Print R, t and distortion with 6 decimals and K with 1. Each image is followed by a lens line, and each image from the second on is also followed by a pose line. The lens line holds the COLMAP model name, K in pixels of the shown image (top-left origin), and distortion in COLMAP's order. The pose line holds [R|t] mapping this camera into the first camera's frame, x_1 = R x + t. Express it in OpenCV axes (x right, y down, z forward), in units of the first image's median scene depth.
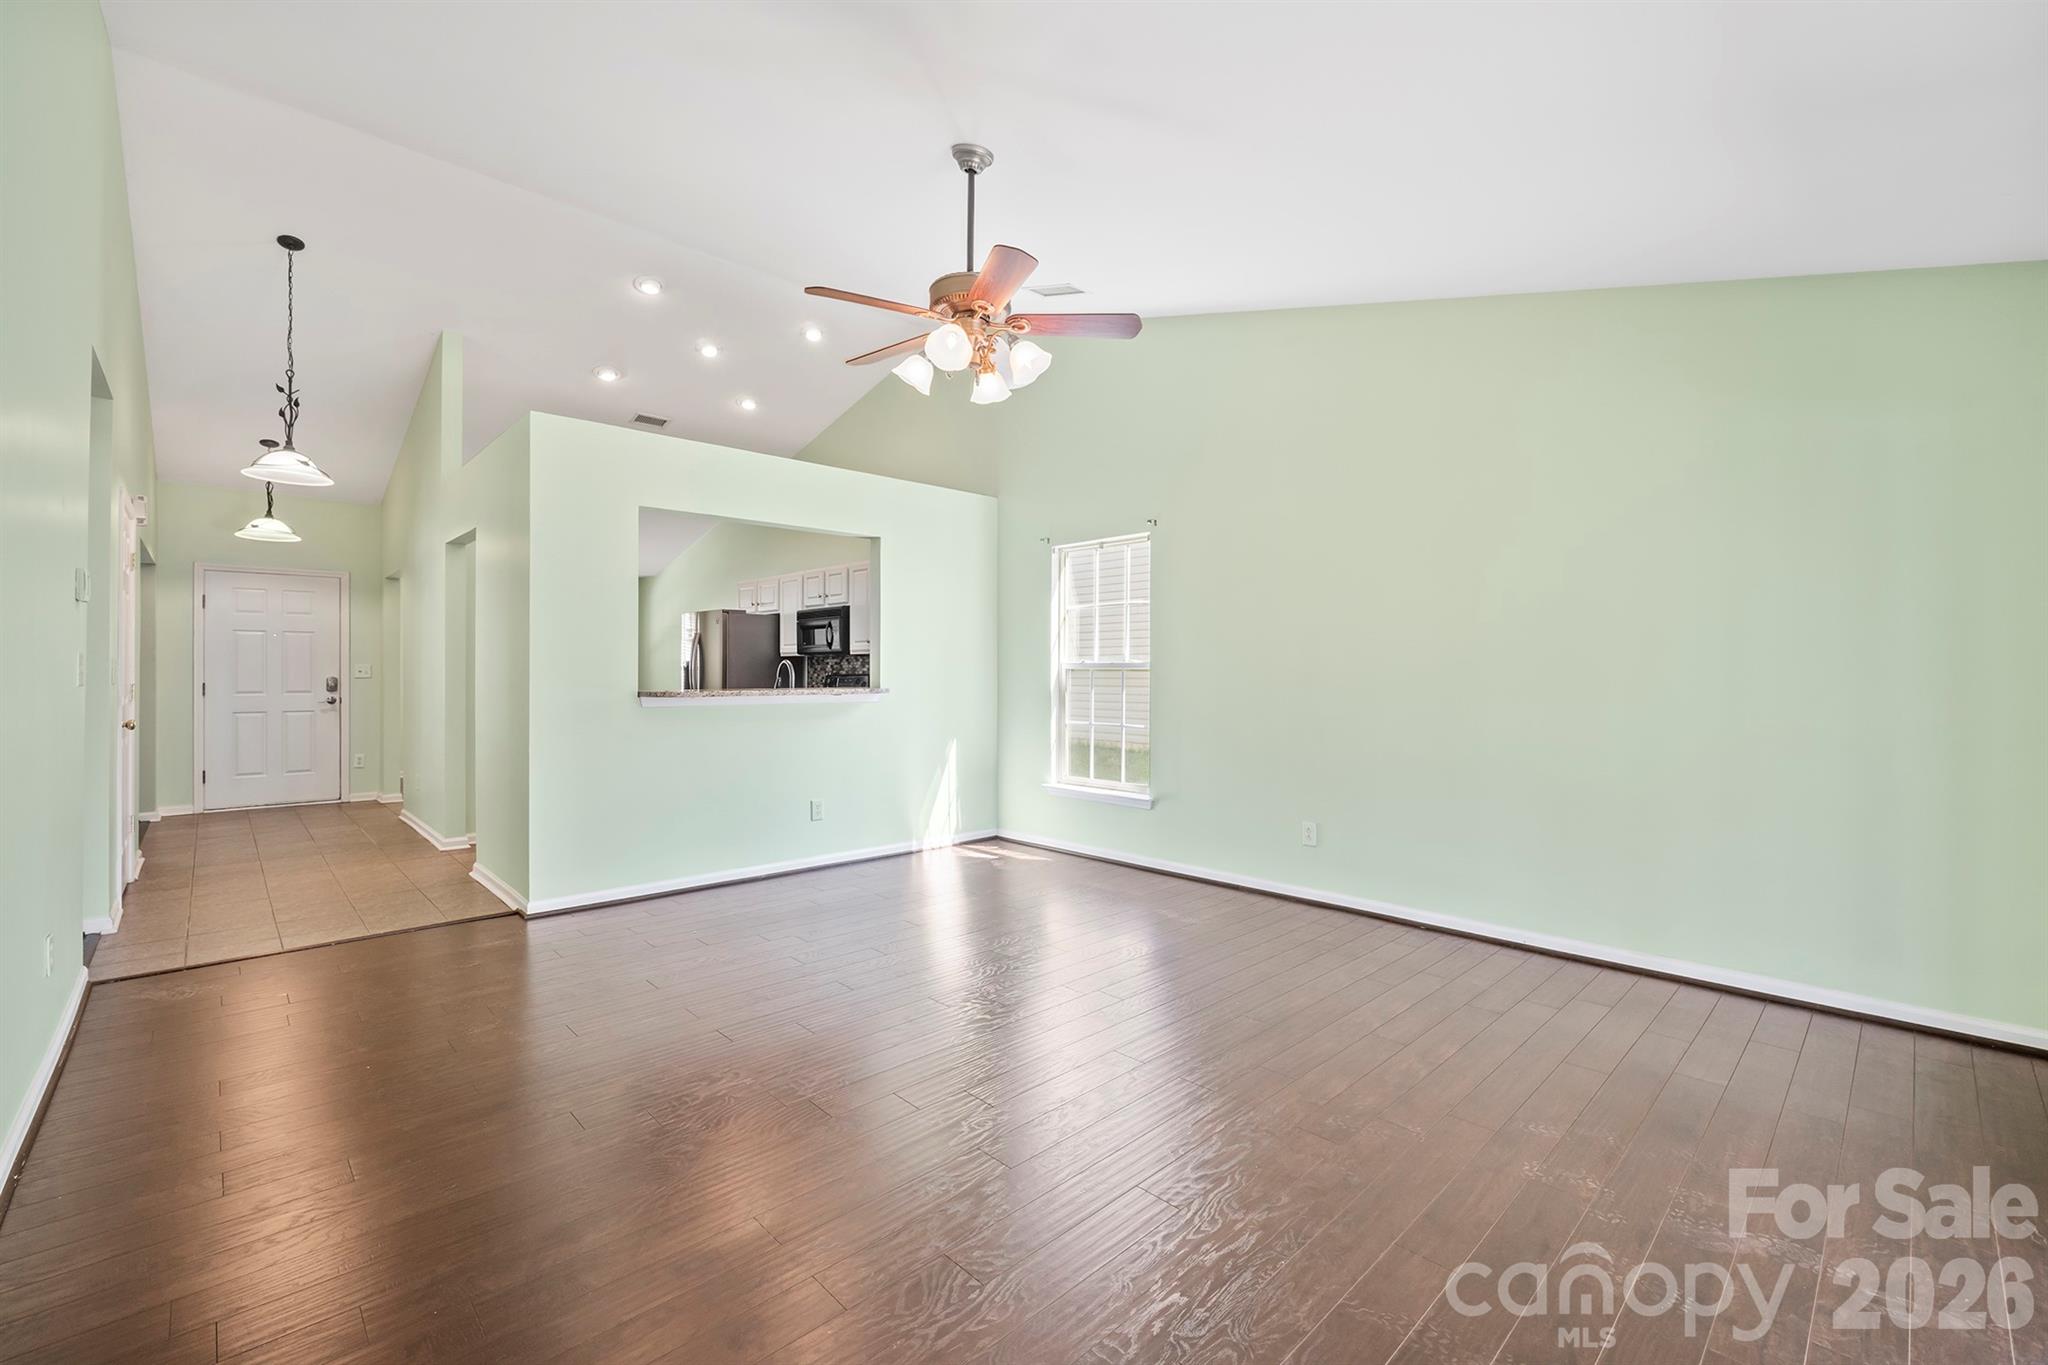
lens RADIAL K [[871.4, 0, 1027.7], [0, 871.4, 677.2], [0, 0, 1]] dist [0.000069, 0.000400]
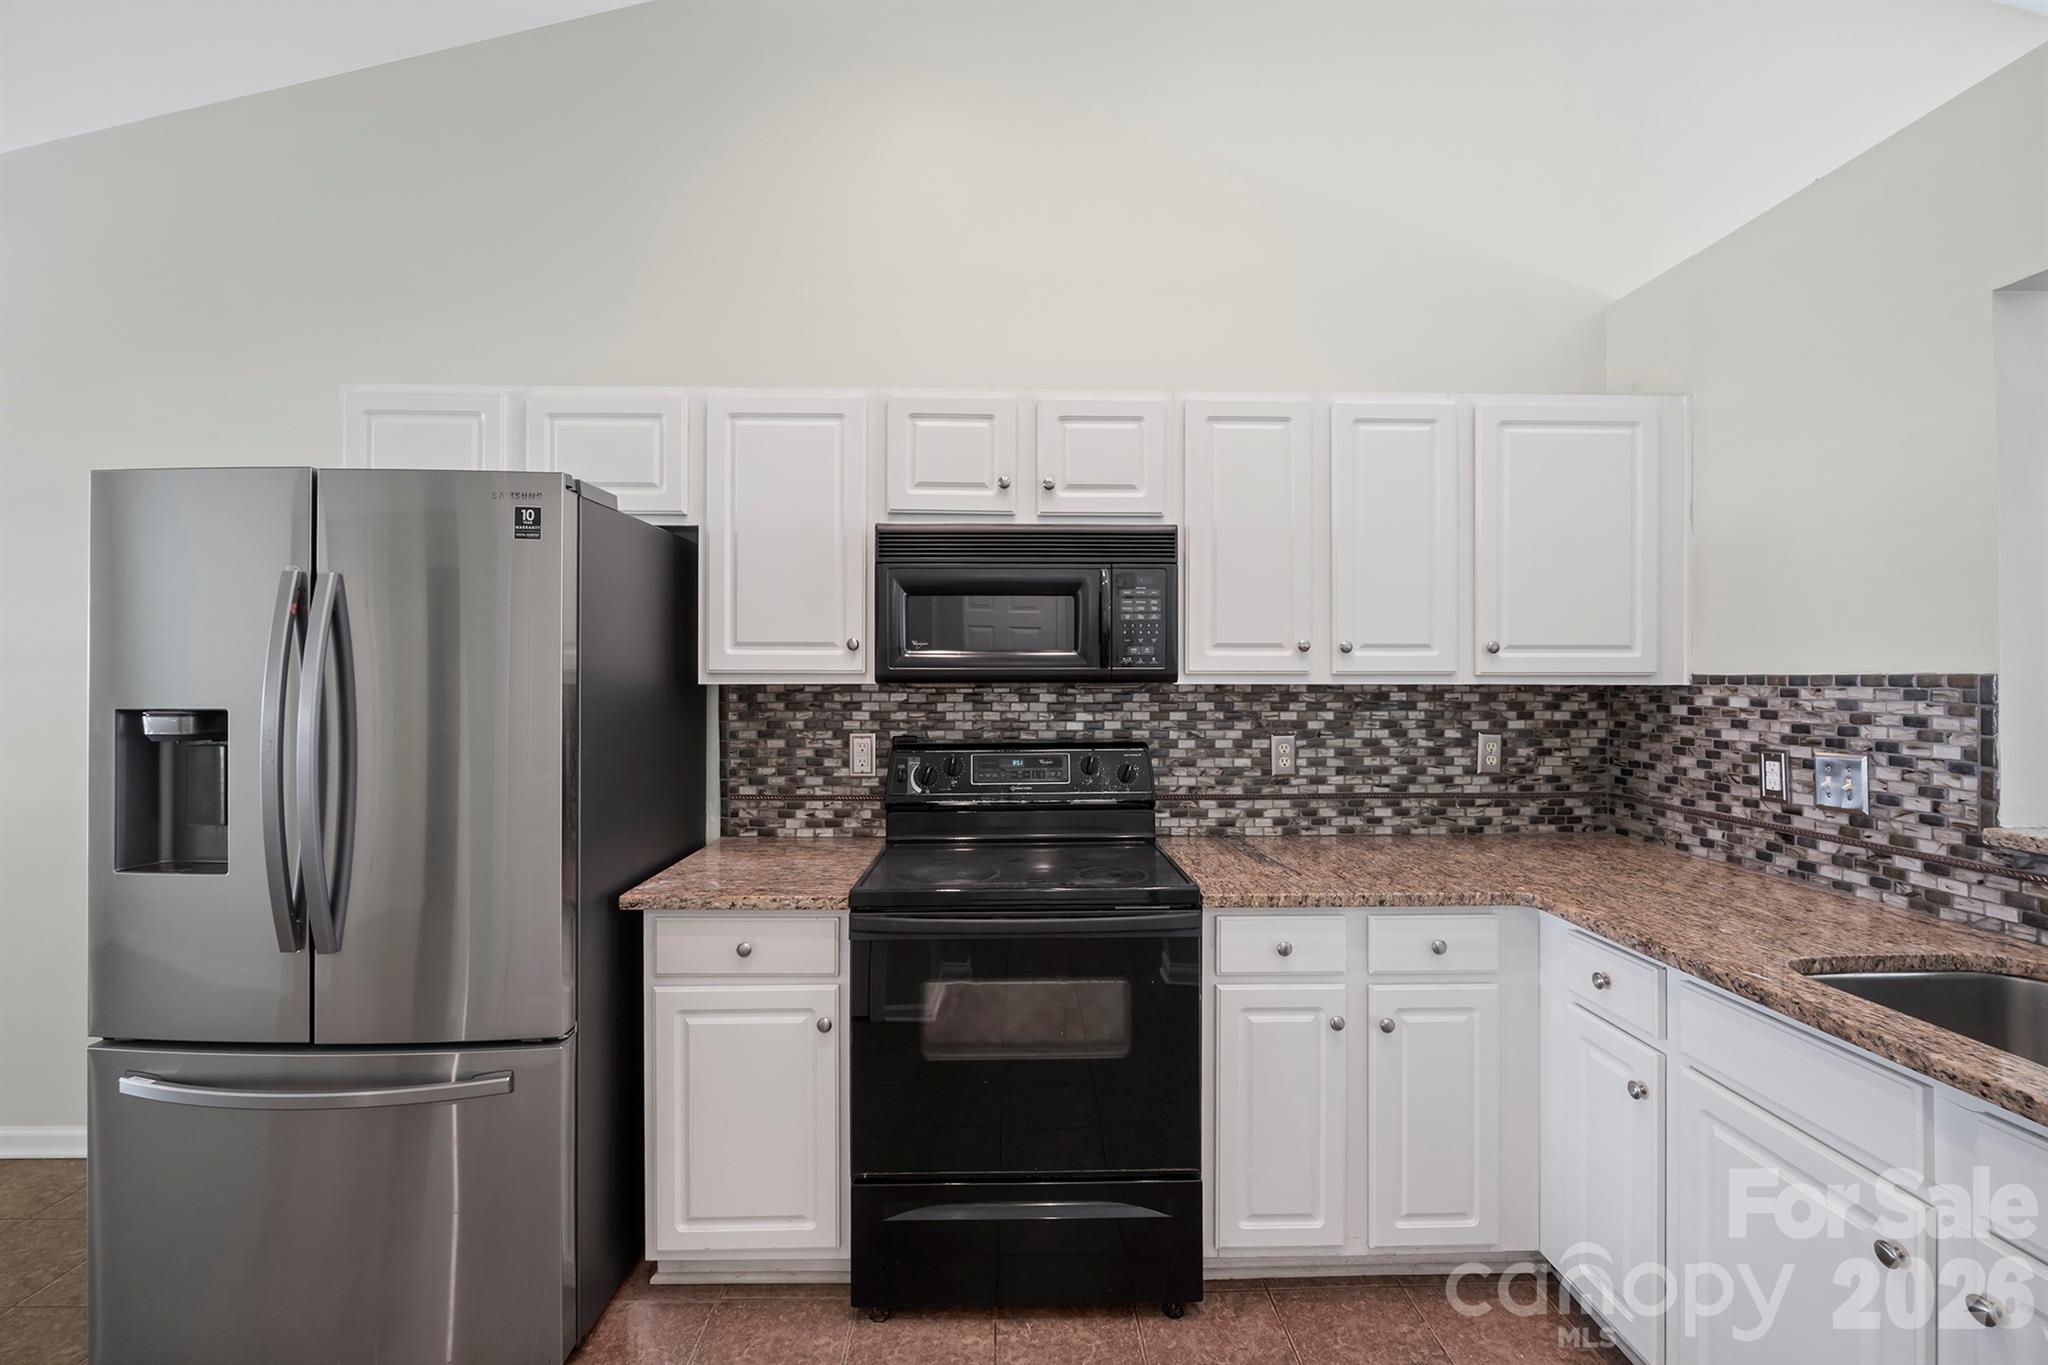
lens RADIAL K [[871.4, 0, 1024.9], [0, 871.4, 667.0], [0, 0, 1]] dist [0.000069, 0.000400]
pose [[0.673655, 0.005703, 0.739024, -0.433498], [-0.001591, 0.999979, -0.006267, -0.028956], [-0.739044, 0.003046, 0.673650, 0.776286]]
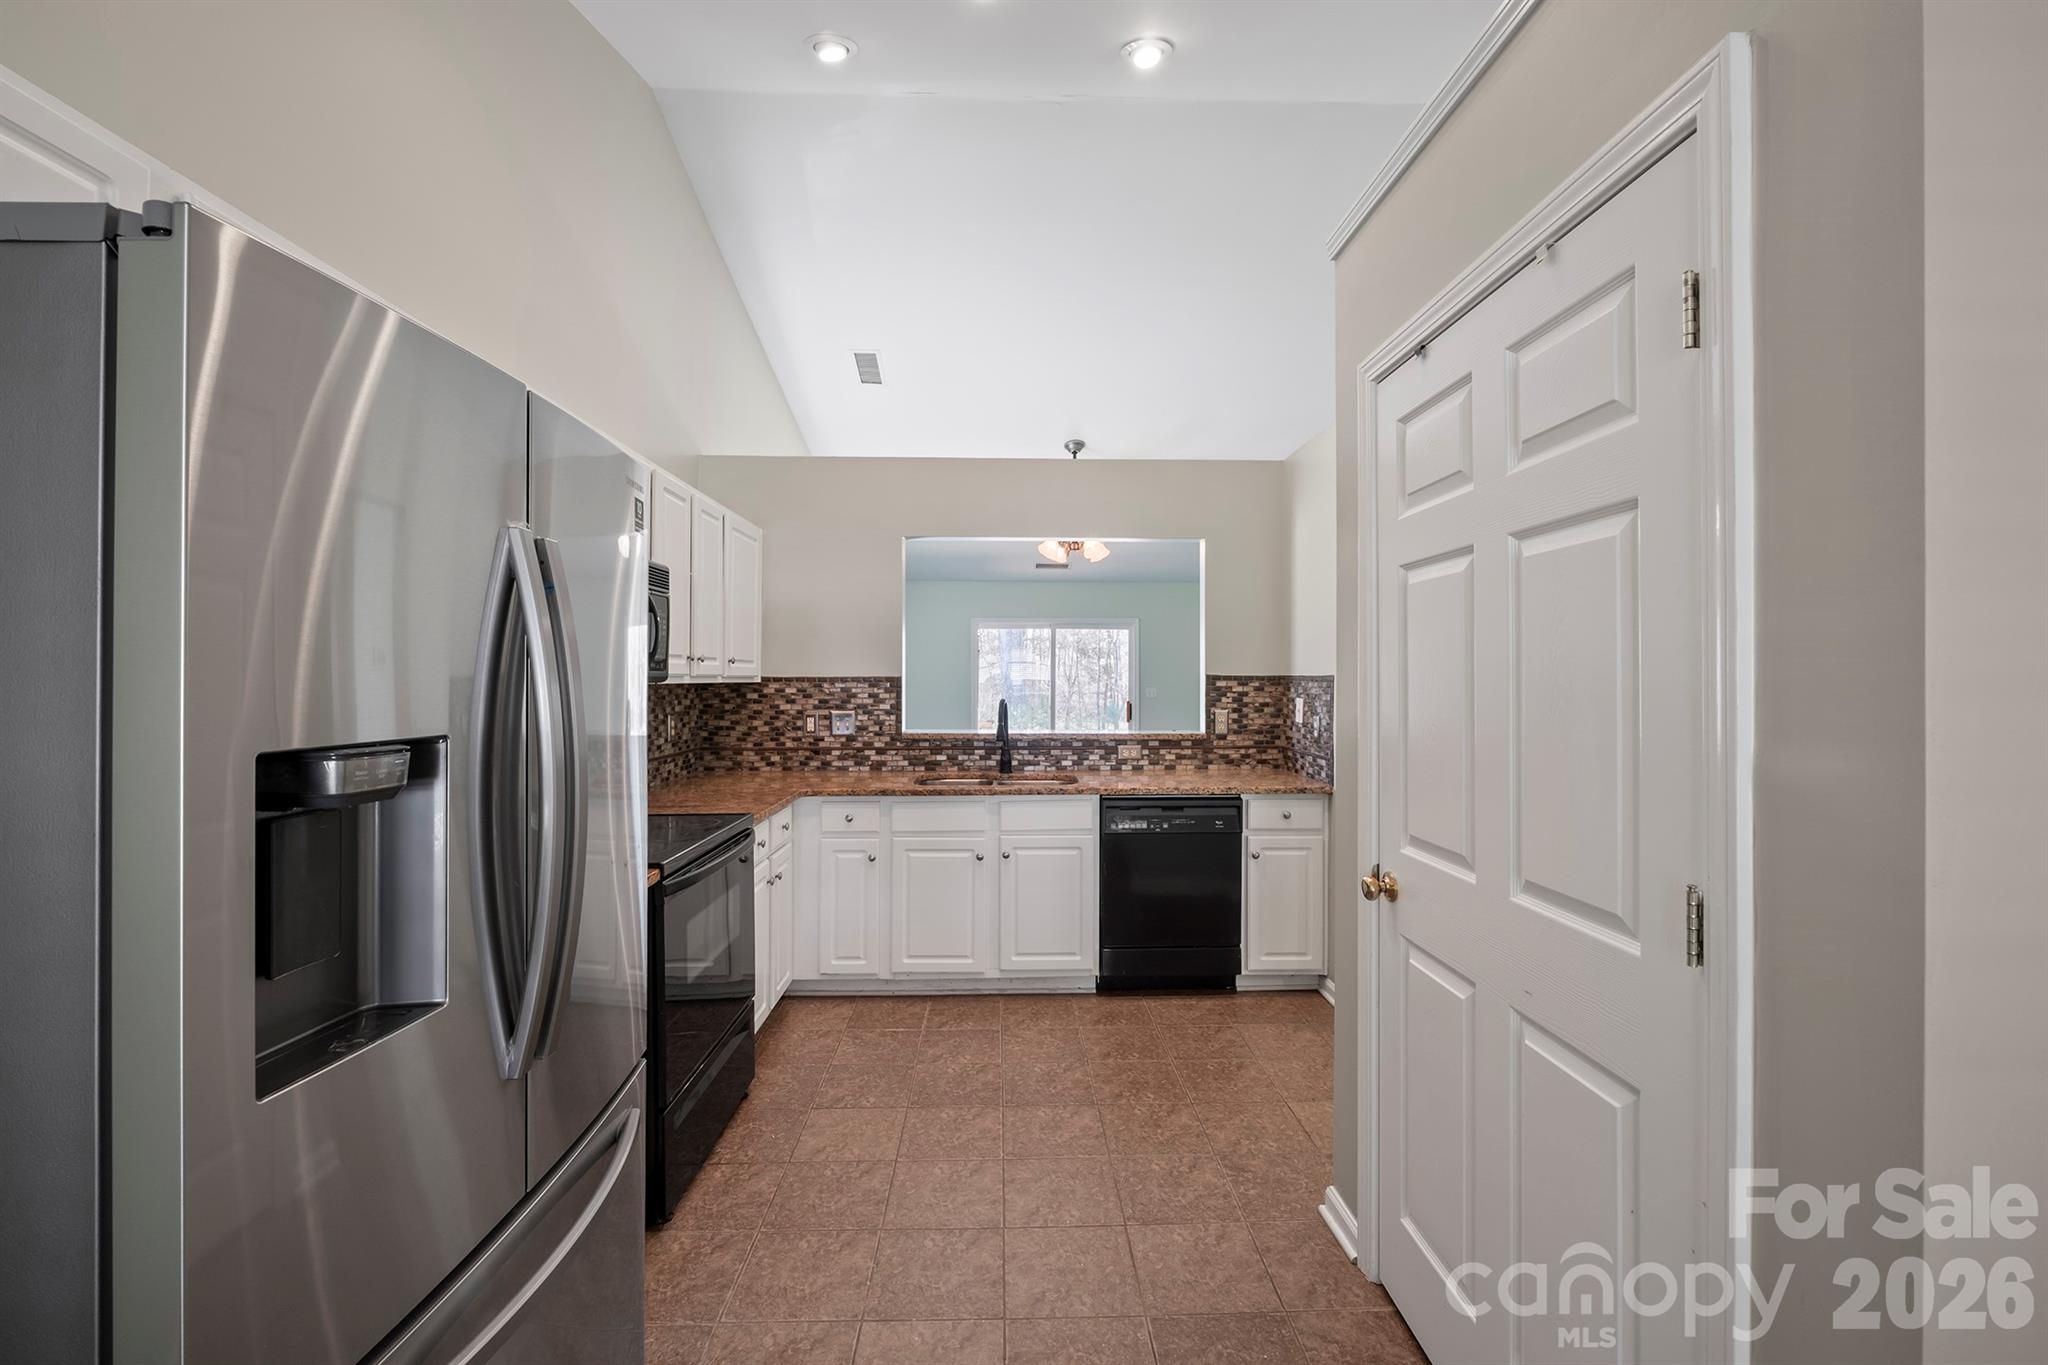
lens RADIAL K [[871.4, 0, 1024.4], [0, 871.4, 678.8], [0, 0, 1]] dist [0.000069, 0.000400]
pose [[-0.745621, -0.002869, 0.666364, -0.520053], [-0.003416, 0.999994, 0.000484, -0.028438], [-0.666361, -0.001915, -0.745627, 1.003273]]
